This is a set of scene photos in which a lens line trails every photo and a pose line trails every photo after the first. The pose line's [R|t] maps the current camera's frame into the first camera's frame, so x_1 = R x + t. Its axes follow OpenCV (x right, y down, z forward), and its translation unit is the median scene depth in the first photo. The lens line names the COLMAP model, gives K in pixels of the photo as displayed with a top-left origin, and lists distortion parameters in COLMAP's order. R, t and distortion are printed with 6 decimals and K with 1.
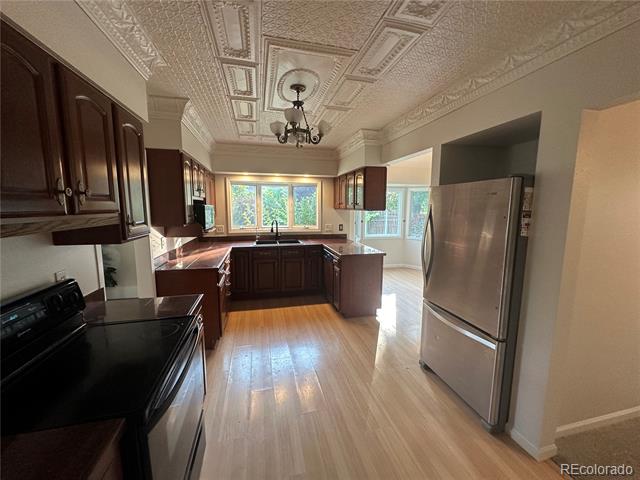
lens RADIAL K [[255.4, 0, 320.6], [0, 255.4, 238.7], [0, 0, 1]] dist [-0.003405, 0.000656]
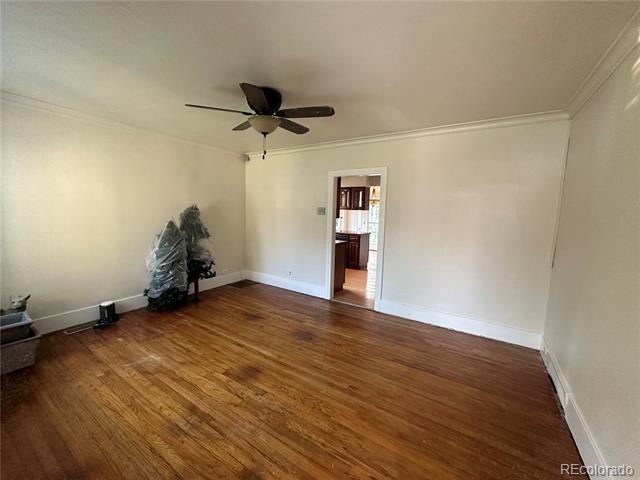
lens RADIAL K [[255.4, 0, 320.3], [0, 255.4, 239.2], [0, 0, 1]] dist [-0.003405, 0.000656]
pose [[0.723462, -0.074882, 0.686291, -1.203836], [0.065778, 0.997054, 0.039448, 0.008099], [-0.687223, 0.016604, 0.726257, -0.139451]]
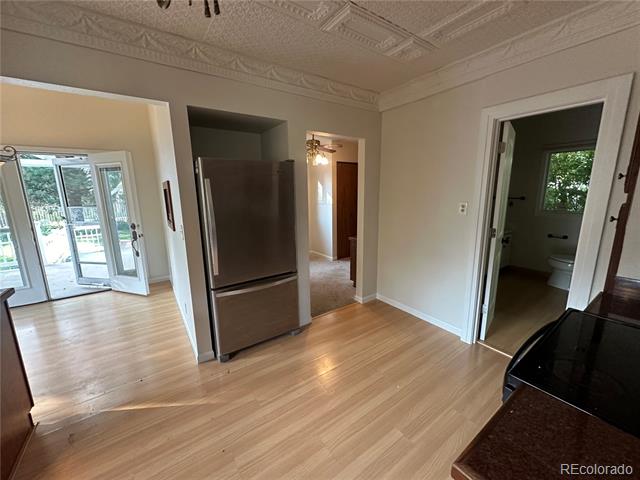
lens RADIAL K [[255.4, 0, 319.4], [0, 255.4, 237.0], [0, 0, 1]] dist [-0.003405, 0.000656]
pose [[-0.359766, -0.174556, 0.916569, -0.290299], [0.133830, 0.962533, 0.235840, -0.054844], [-0.923395, 0.207511, -0.322926, 0.546403]]
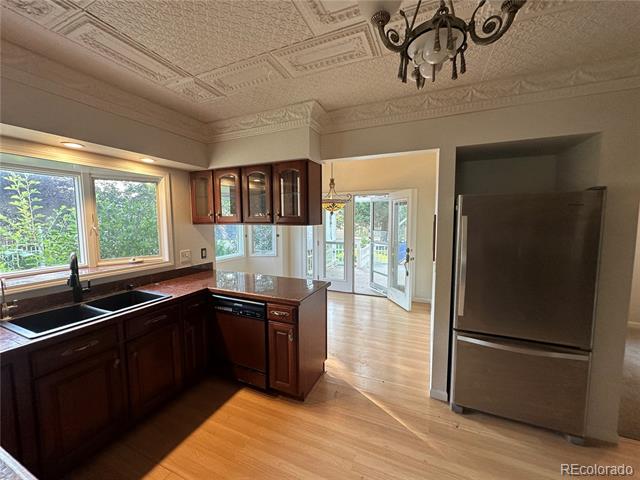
lens RADIAL K [[255.4, 0, 319.1], [0, 255.4, 236.0], [0, 0, 1]] dist [-0.003405, 0.000656]
pose [[0.605295, -0.067106, 0.793168, -0.295785], [0.110536, 0.993872, -0.000268, -0.067193], [-0.788289, 0.087836, 0.609003, 0.492847]]
